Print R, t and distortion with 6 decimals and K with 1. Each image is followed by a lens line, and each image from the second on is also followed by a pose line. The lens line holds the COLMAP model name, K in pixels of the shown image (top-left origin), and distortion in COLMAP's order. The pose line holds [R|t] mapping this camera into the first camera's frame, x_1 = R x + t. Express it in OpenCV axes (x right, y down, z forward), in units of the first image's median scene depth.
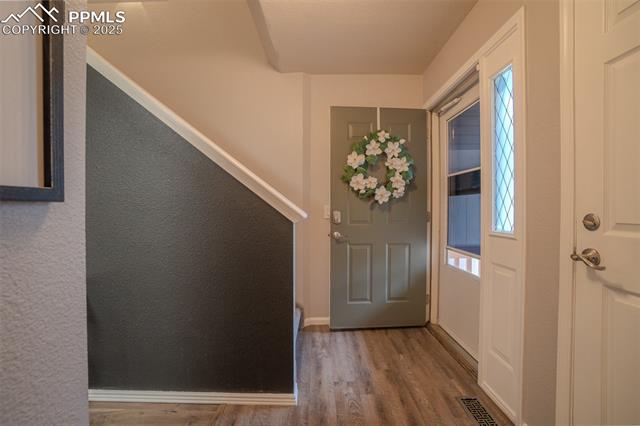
lens RADIAL K [[278.5, 0, 315.1], [0, 278.5, 210.8], [0, 0, 1]] dist [-0.004871, 0.000667]
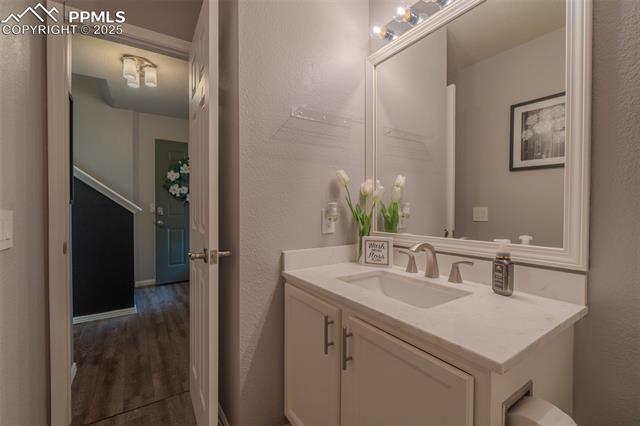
lens RADIAL K [[278.5, 0, 315.1], [0, 278.5, 210.8], [0, 0, 1]] dist [-0.004871, 0.000667]
pose [[0.831040, -0.009875, 0.556126, -0.067282], [0.003705, 0.999918, 0.012219, 0.003534], [-0.556201, -0.008094, 0.831008, -0.785706]]
